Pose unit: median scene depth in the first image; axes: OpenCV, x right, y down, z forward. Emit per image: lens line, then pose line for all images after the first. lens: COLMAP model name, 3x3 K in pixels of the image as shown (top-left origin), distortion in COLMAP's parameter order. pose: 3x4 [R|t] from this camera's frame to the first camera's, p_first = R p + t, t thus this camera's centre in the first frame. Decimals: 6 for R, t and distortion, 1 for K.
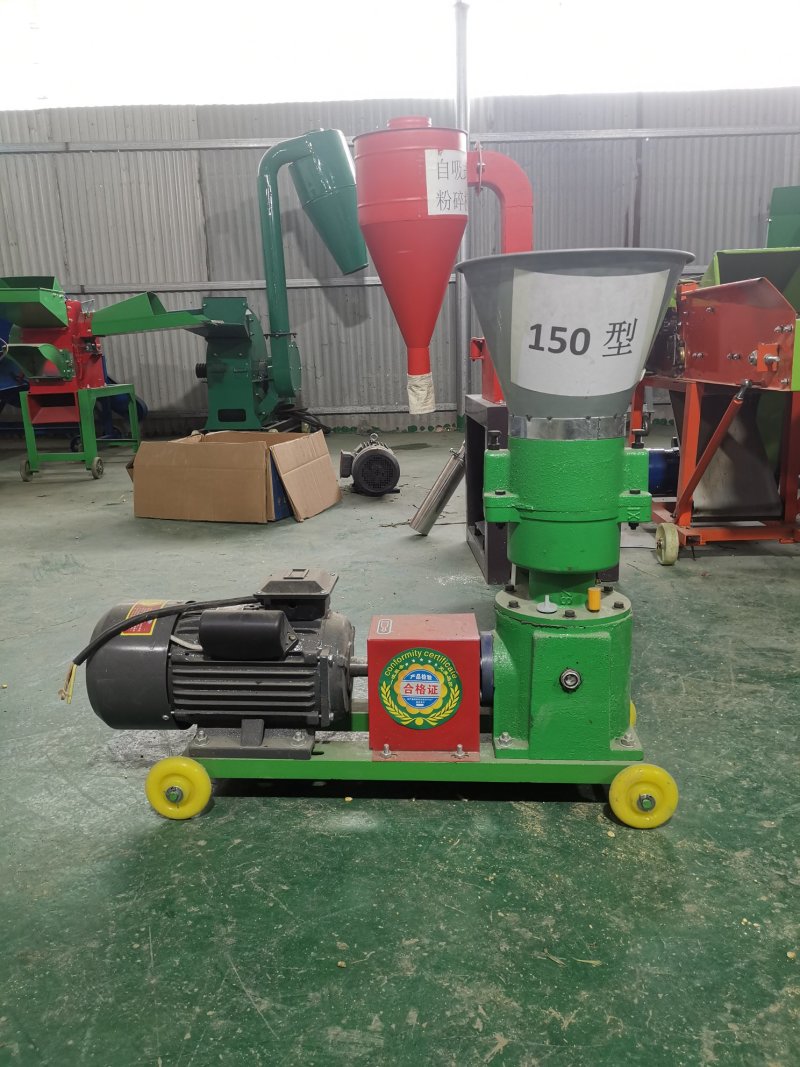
lens RADIAL K [[841.2, 0, 402.2], [0, 841.2, 535.5], [0, 0, 1]] dist [0.057280, -0.060542]
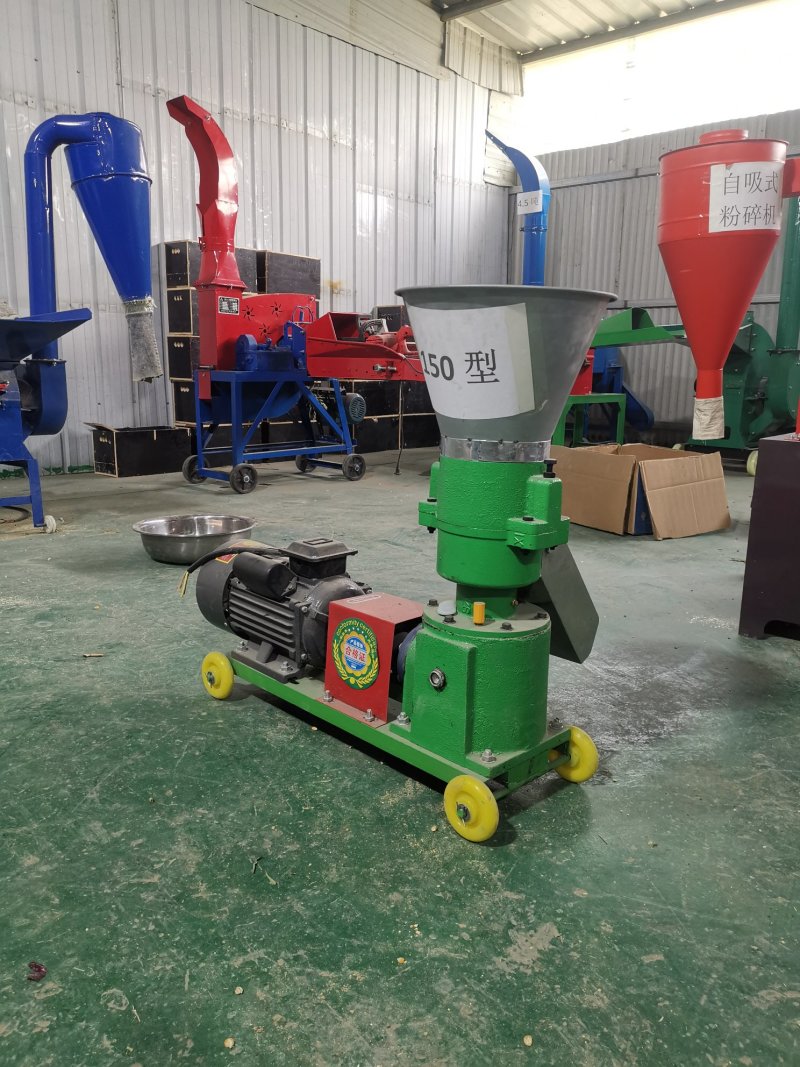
lens RADIAL K [[841.2, 0, 397.5], [0, 841.2, 534.2], [0, 0, 1]] dist [0.057280, -0.060542]
pose [[0.736070, 0.177287, -0.653276, 0.811200], [-0.185808, 0.980940, 0.056852, -0.060728], [0.650904, 0.079537, 0.754982, 0.133224]]
